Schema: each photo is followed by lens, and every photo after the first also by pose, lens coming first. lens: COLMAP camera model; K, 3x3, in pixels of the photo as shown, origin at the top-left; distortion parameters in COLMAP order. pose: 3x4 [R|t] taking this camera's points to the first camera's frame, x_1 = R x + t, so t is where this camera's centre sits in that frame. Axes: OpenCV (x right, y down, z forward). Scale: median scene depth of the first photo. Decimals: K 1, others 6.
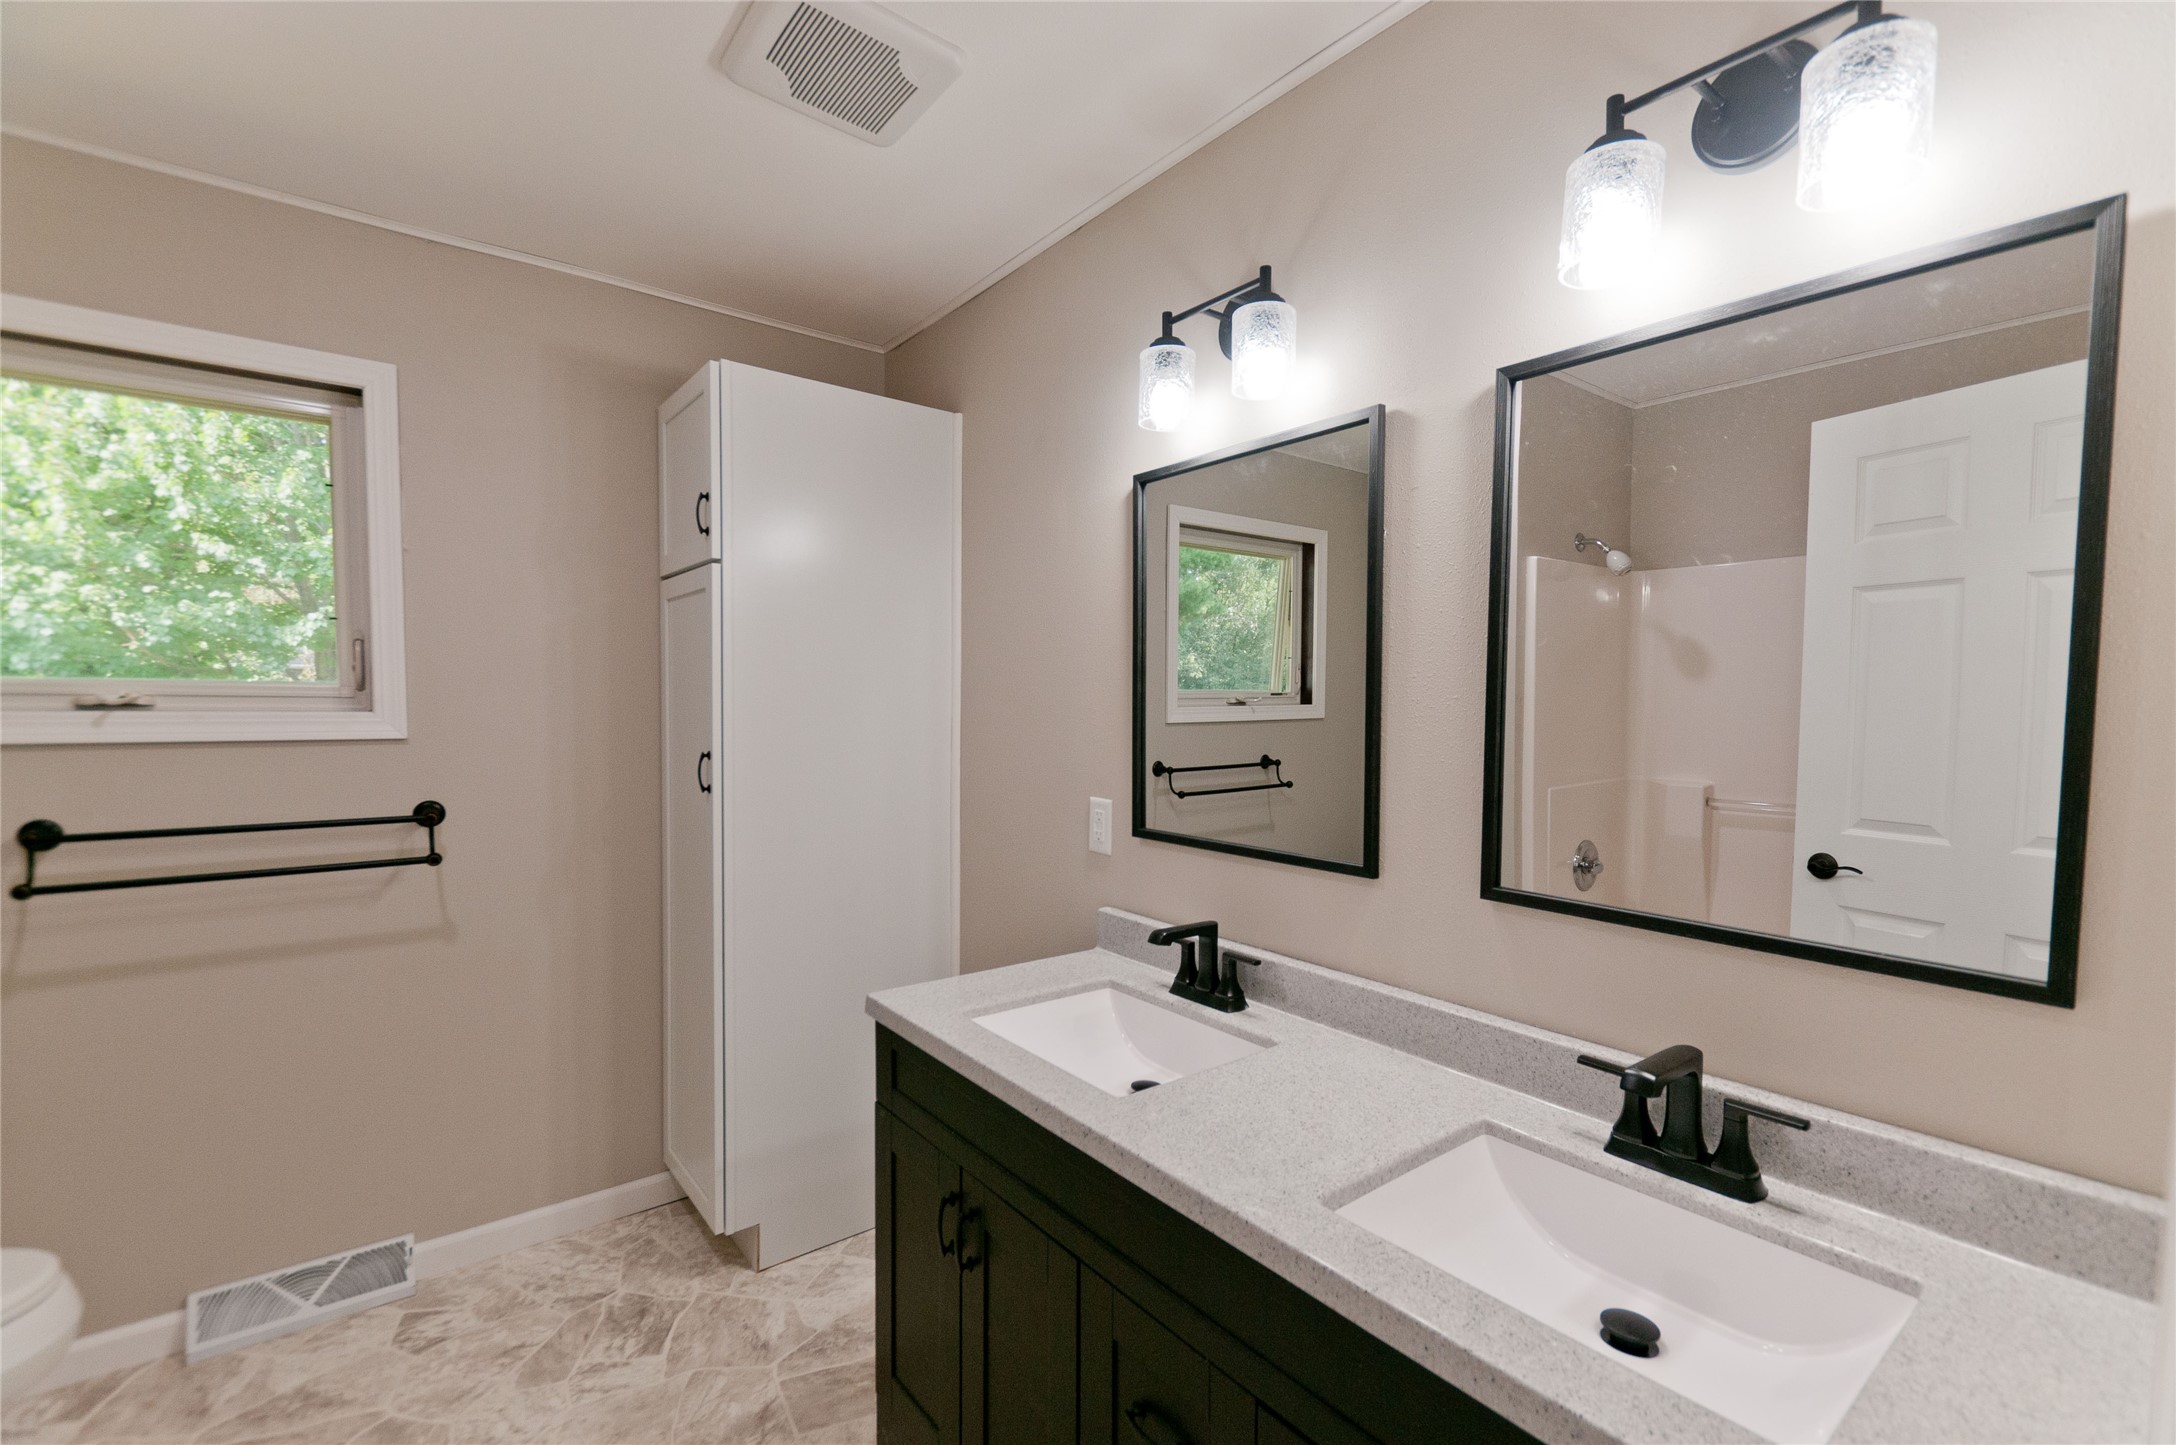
lens RADIAL K [[959.0, 0, 1093.7], [0, 959.0, 745.0], [0, 0, 1]] dist [0.012123, -0.006845]
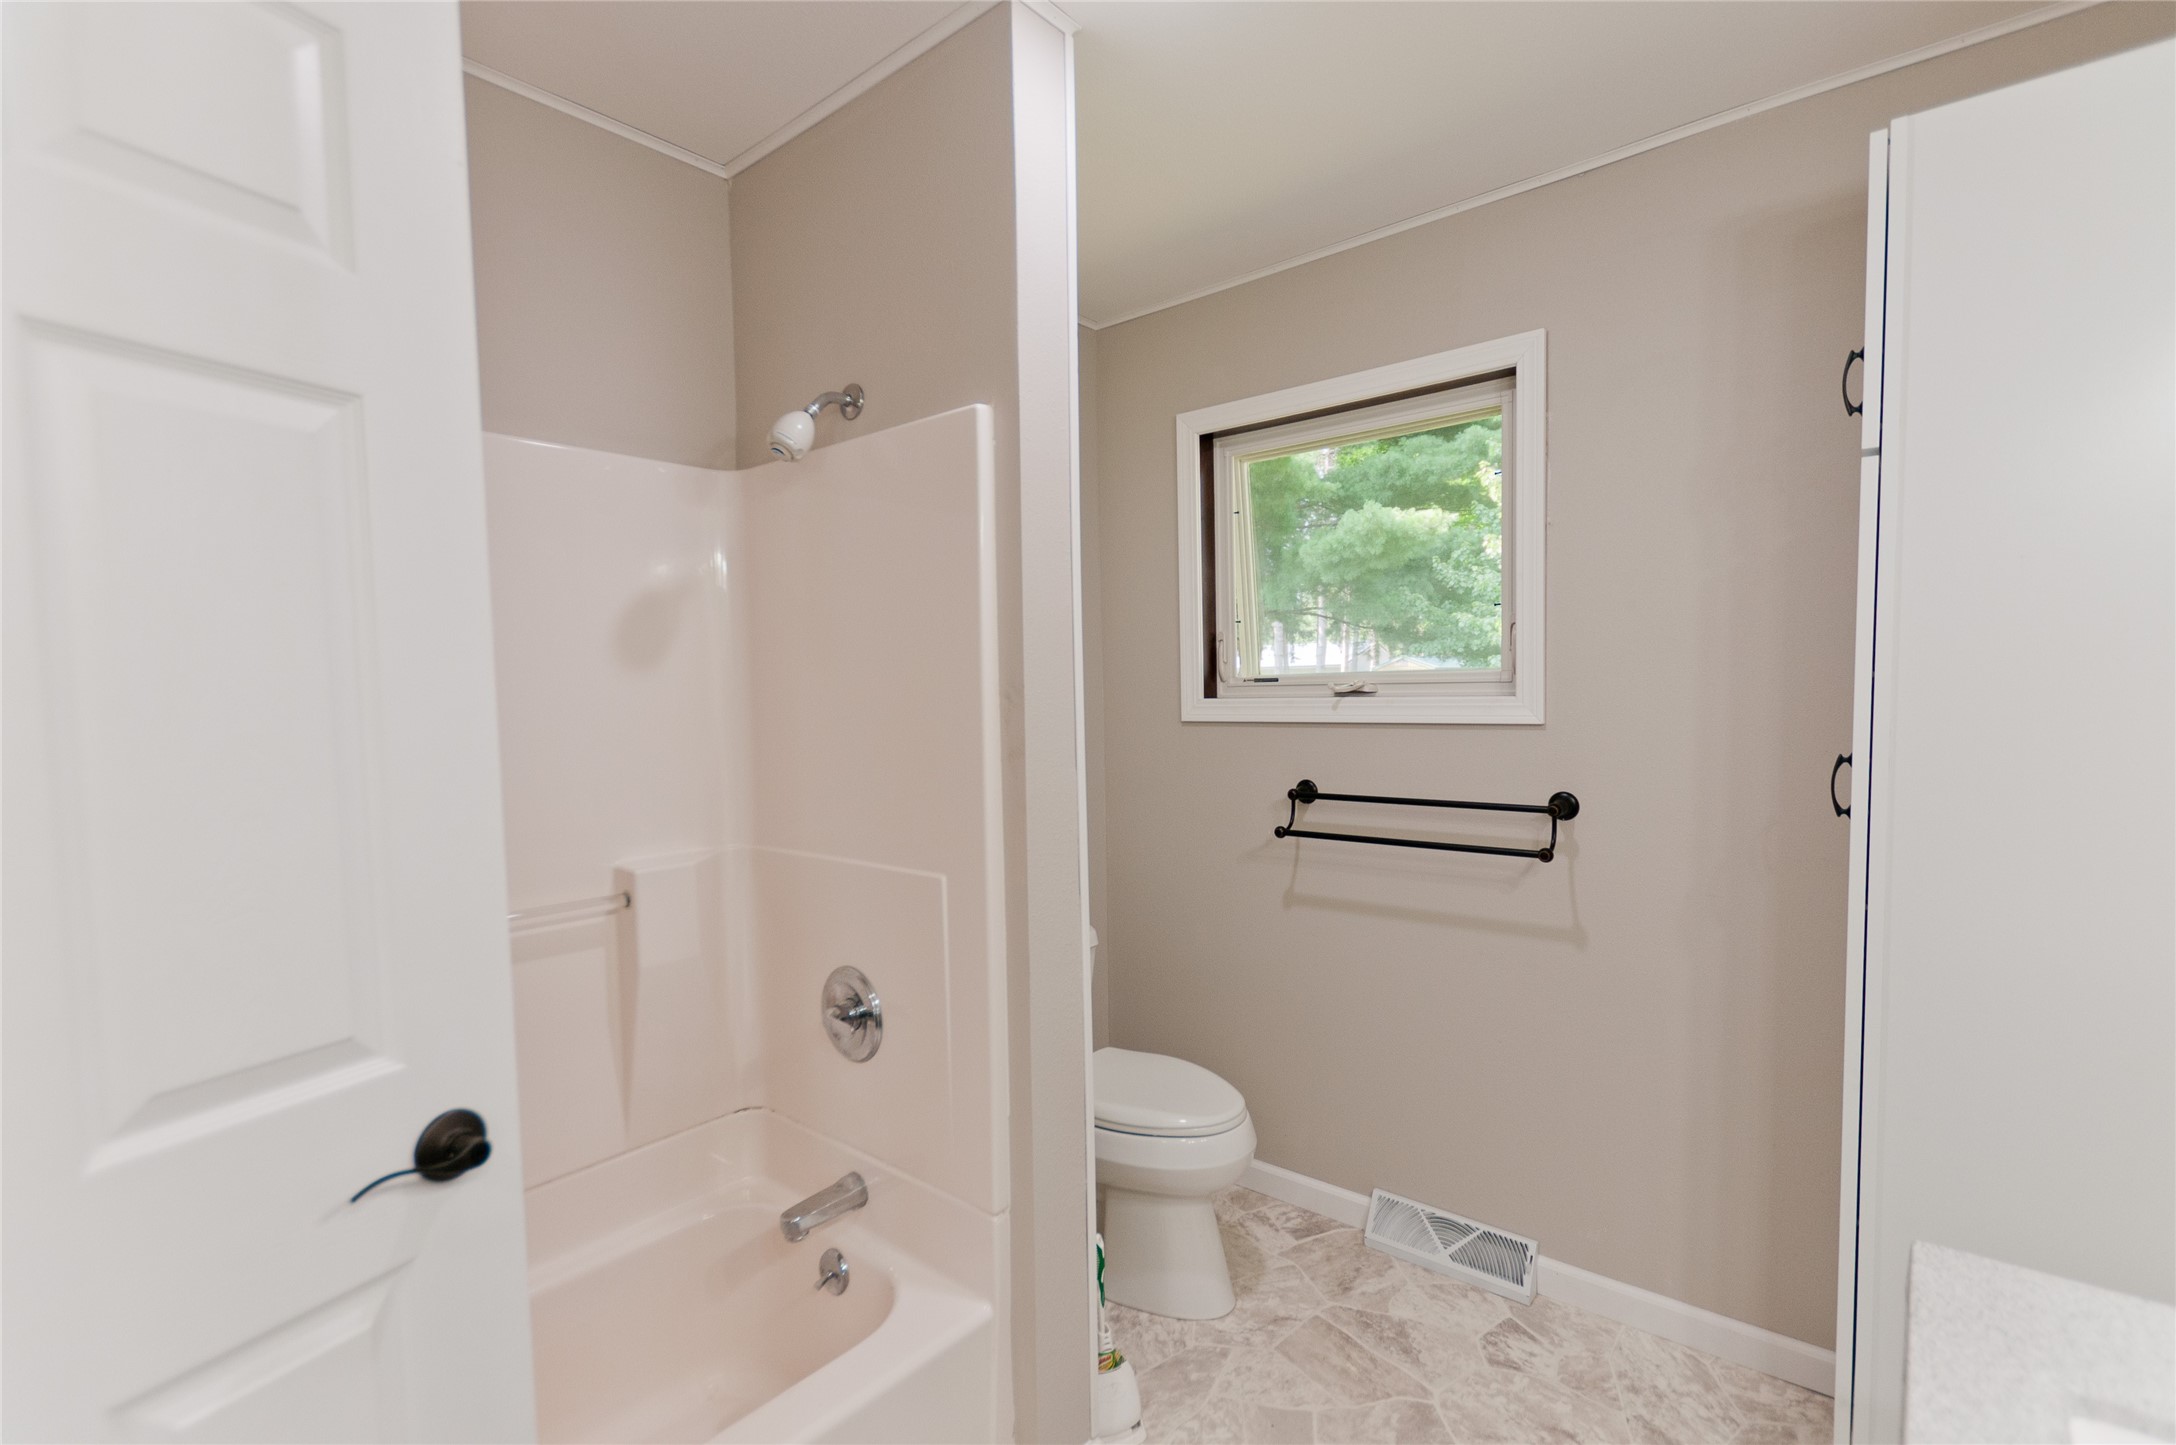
lens RADIAL K [[959.0, 0, 1093.7], [0, 959.0, 745.0], [0, 0, 1]] dist [0.012123, -0.006845]
pose [[0.211080, 0.028780, -0.977045, 0.127249], [-0.032597, 0.999218, 0.022391, 0.007410], [0.976925, 0.027122, 0.211853, 0.376194]]
